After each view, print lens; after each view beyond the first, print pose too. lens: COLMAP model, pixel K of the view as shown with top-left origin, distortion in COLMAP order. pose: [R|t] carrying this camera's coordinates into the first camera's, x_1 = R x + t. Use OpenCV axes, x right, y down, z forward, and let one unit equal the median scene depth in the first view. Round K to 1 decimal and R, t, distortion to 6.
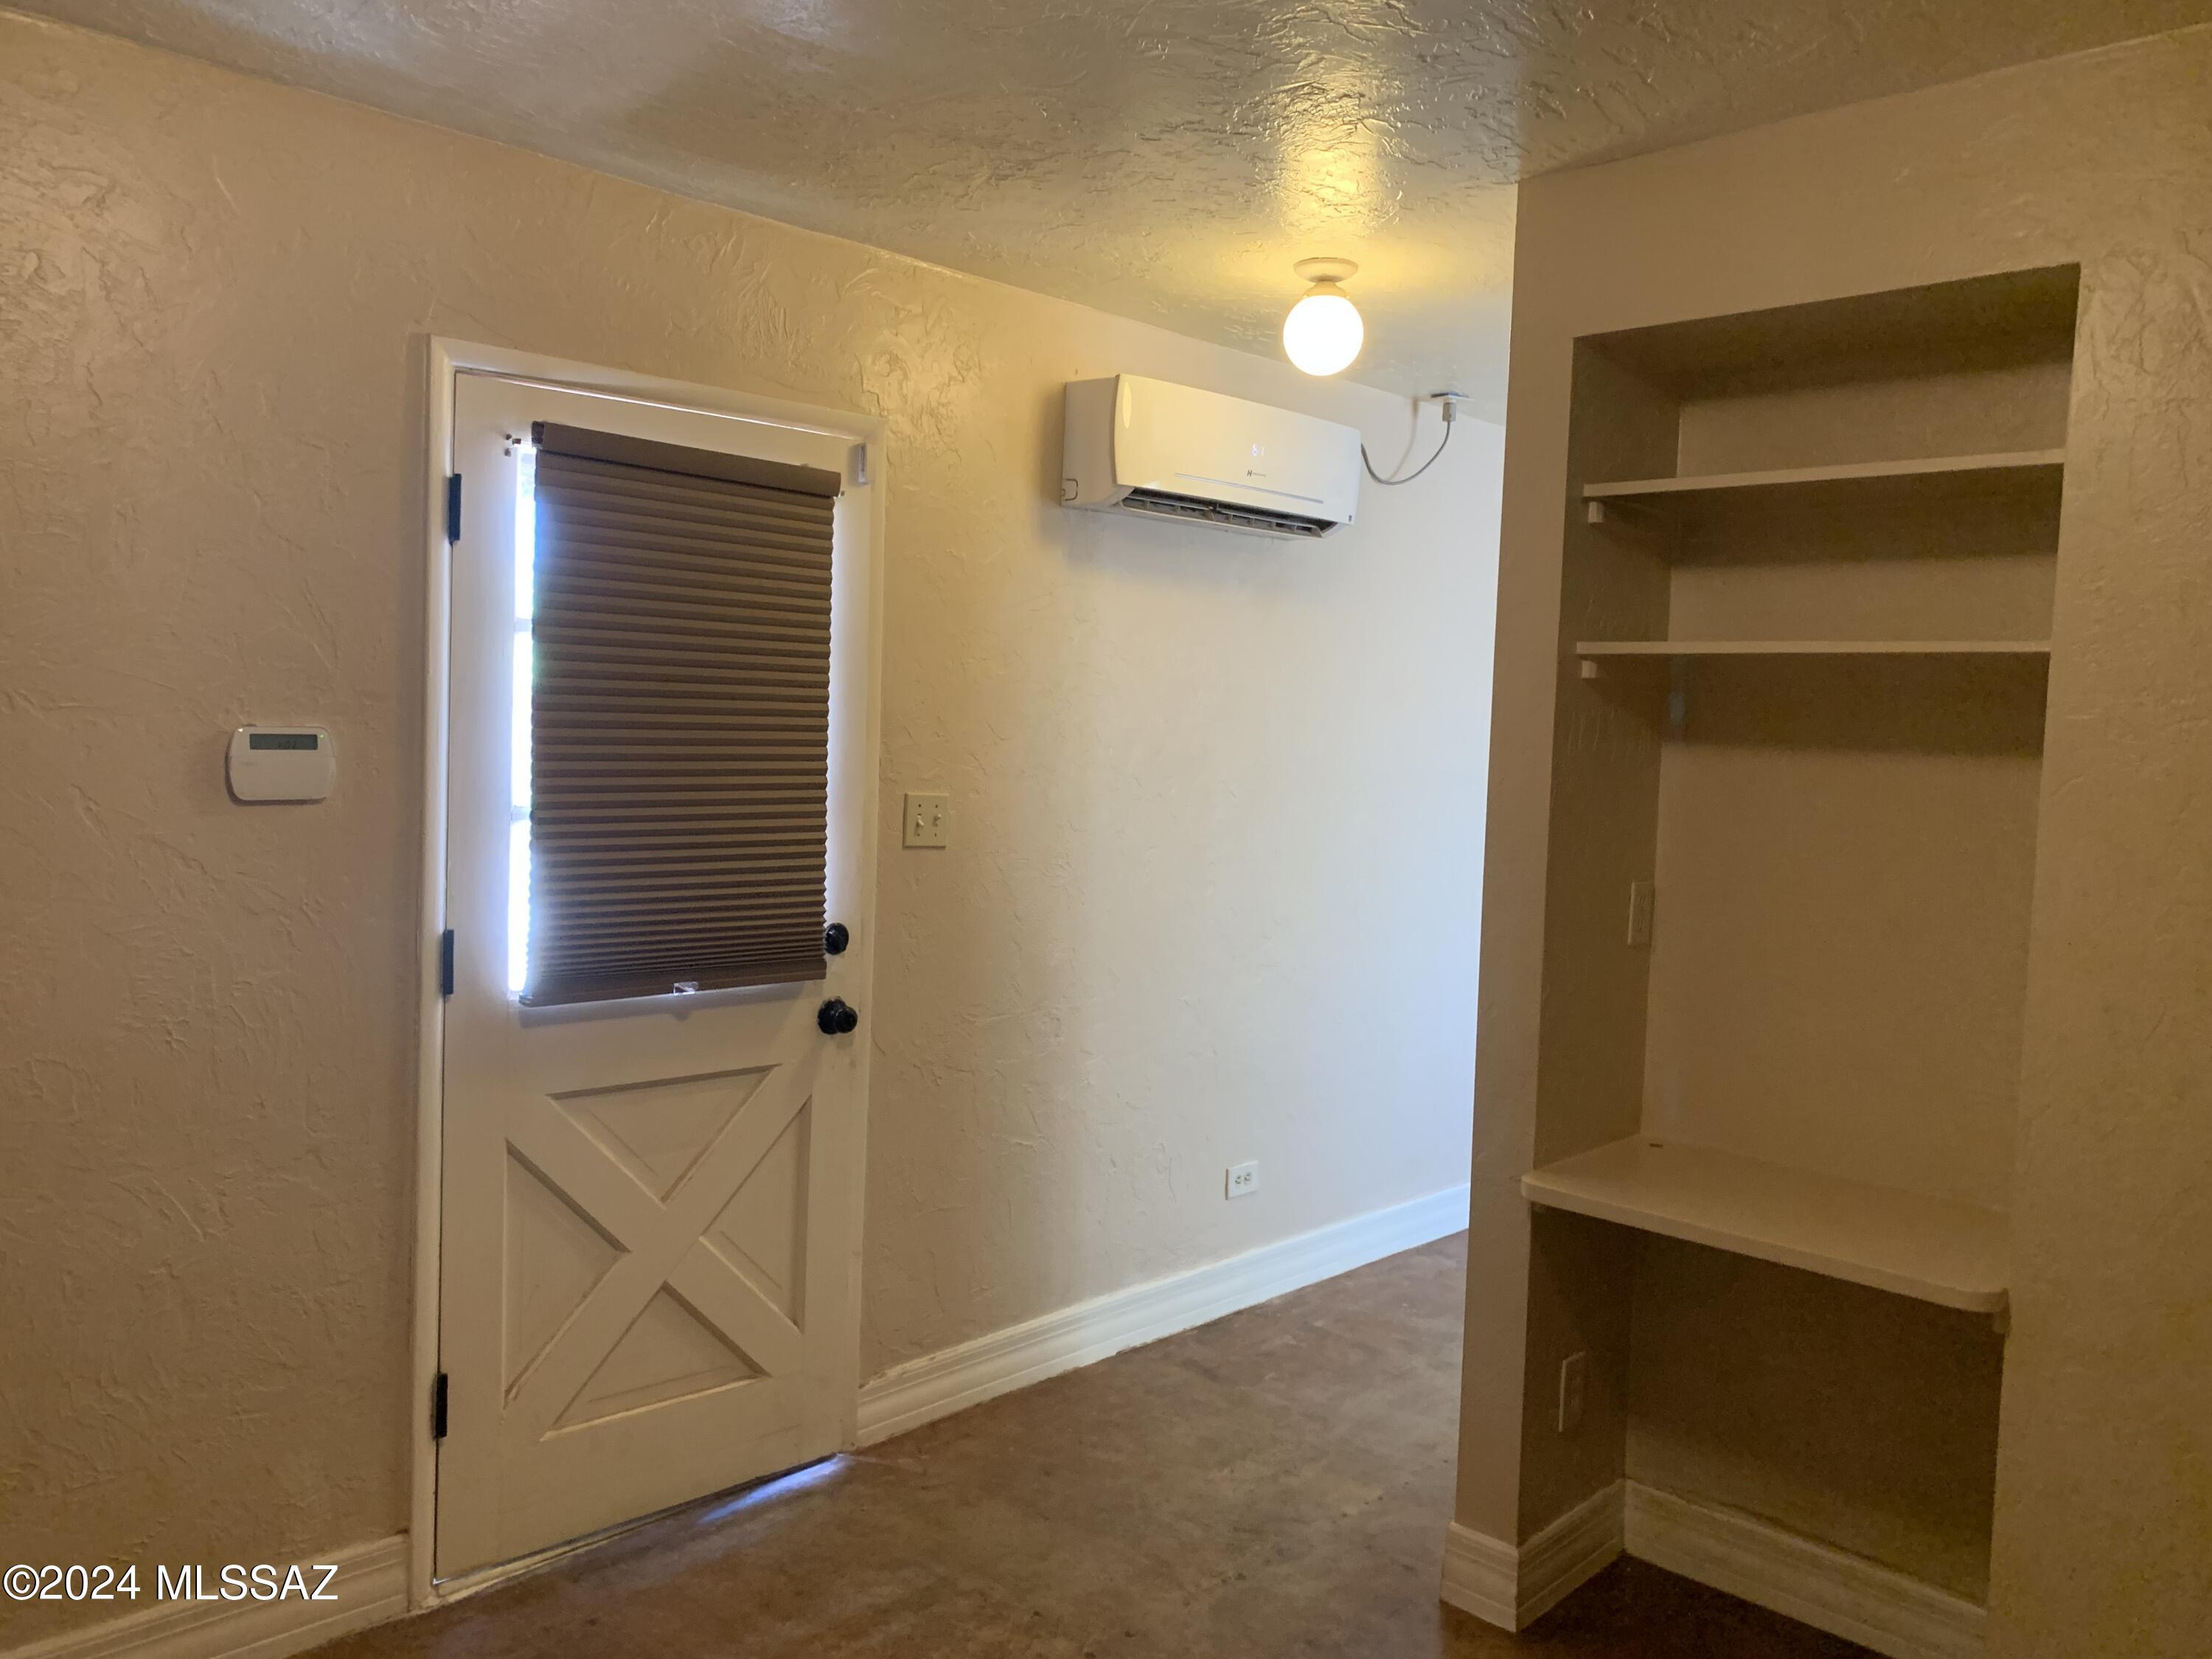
lens RADIAL K [[1697.5, 0, 1106.0], [0, 1697.5, 829.5], [0, 0, 1]] dist [0.006704, 0.006681]
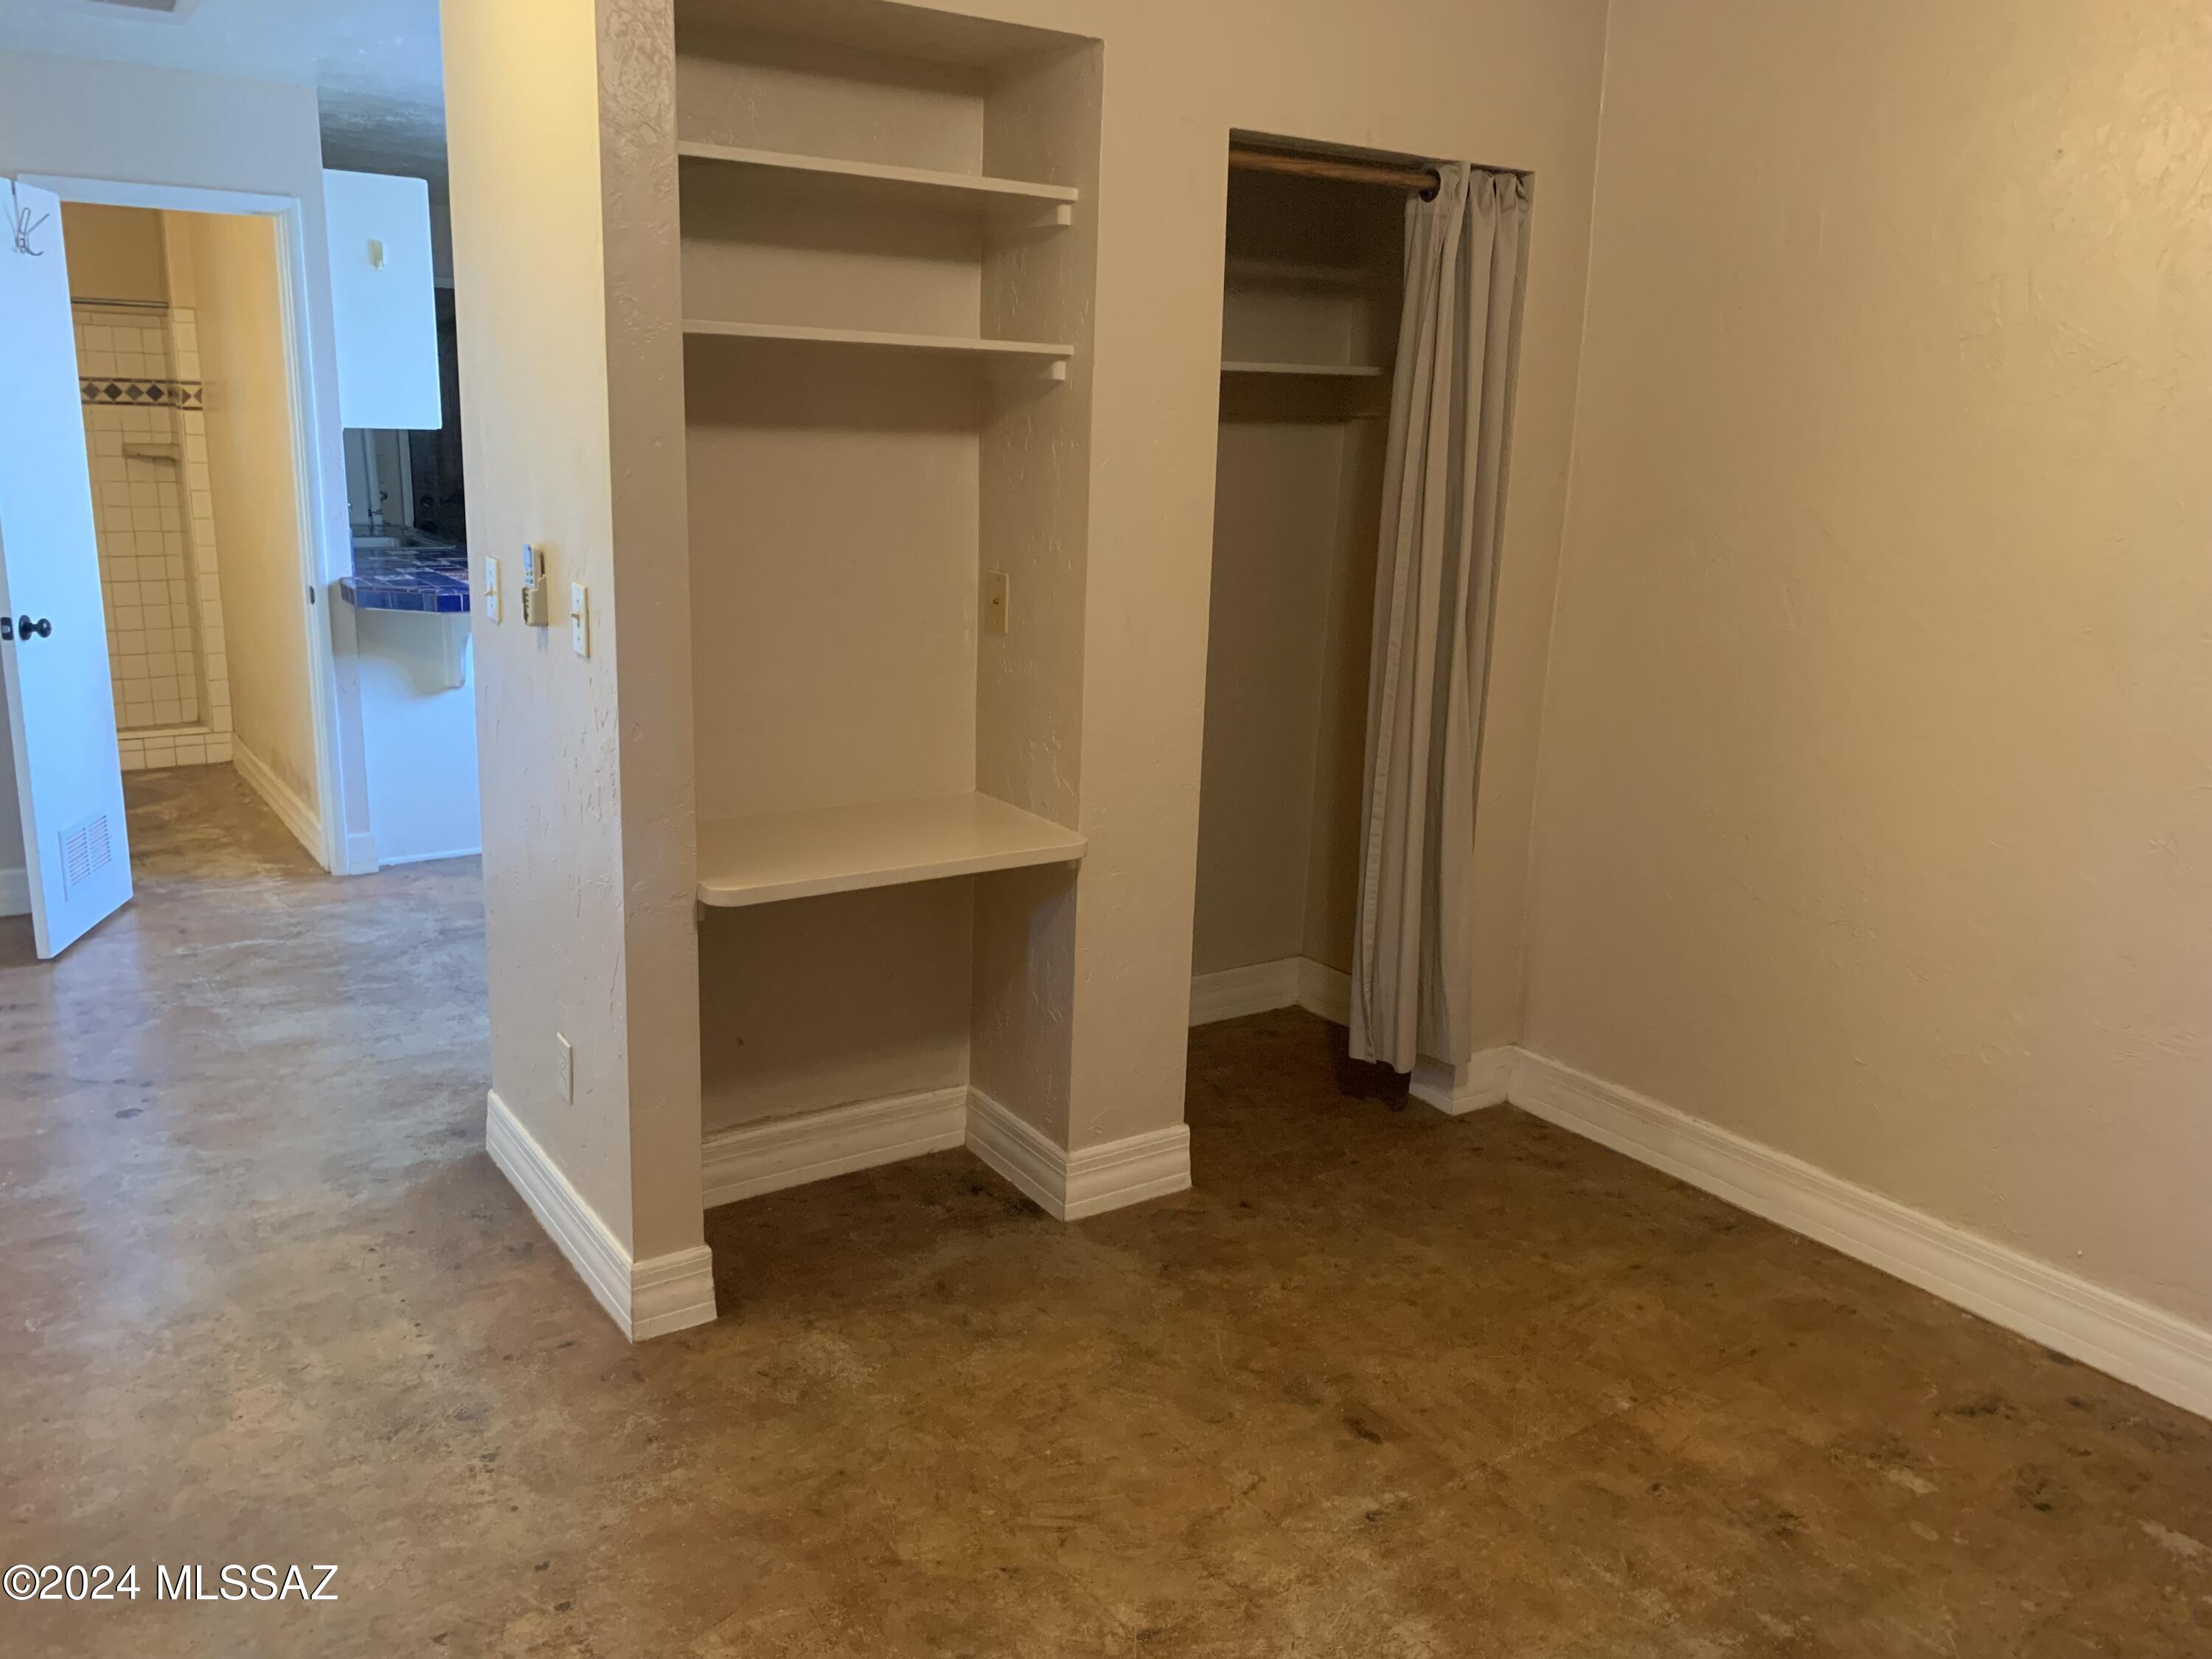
lens RADIAL K [[1697.5, 0, 1106.0], [0, 1697.5, 829.5], [0, 0, 1]] dist [0.006704, 0.006681]
pose [[0.201010, -0.261900, 0.943930, -0.576786], [0.037605, 0.964950, 0.259725, -0.068817], [-0.978867, -0.016711, 0.203813, 0.536062]]
